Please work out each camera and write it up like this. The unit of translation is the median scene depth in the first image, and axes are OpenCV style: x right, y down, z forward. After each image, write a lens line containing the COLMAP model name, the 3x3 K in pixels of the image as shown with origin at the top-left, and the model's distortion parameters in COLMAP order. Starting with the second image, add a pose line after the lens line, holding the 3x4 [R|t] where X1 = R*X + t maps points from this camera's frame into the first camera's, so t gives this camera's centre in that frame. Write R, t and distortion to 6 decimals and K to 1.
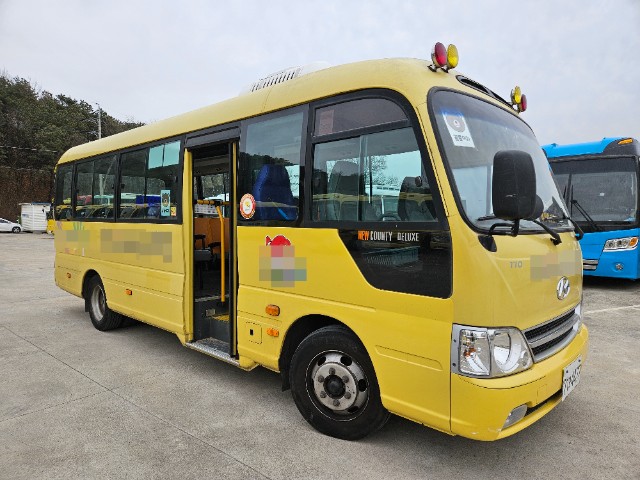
lens RADIAL K [[451.0, 0, 321.1], [0, 451.0, 241.7], [0, 0, 1]] dist [0.035707, -0.032036]
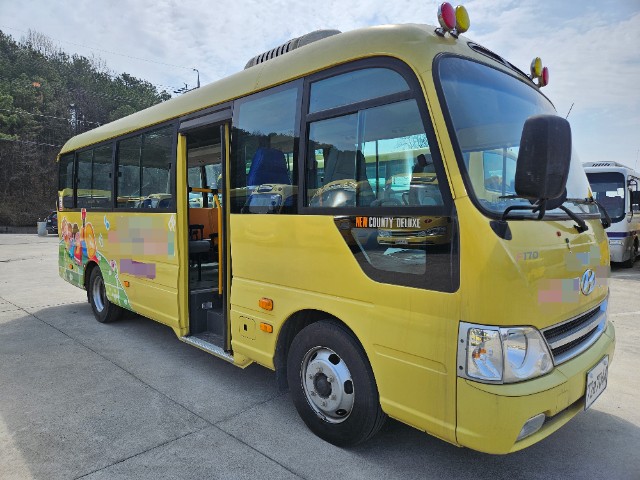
lens RADIAL K [[451.0, 0, 315.1], [0, 451.0, 243.8], [0, 0, 1]] dist [0.035707, -0.032036]
pose [[0.998863, 0.000550, -0.047660, 0.042395], [0.000421, 0.999793, 0.020365, 0.010150], [0.047662, -0.020362, 0.998656, 0.090376]]
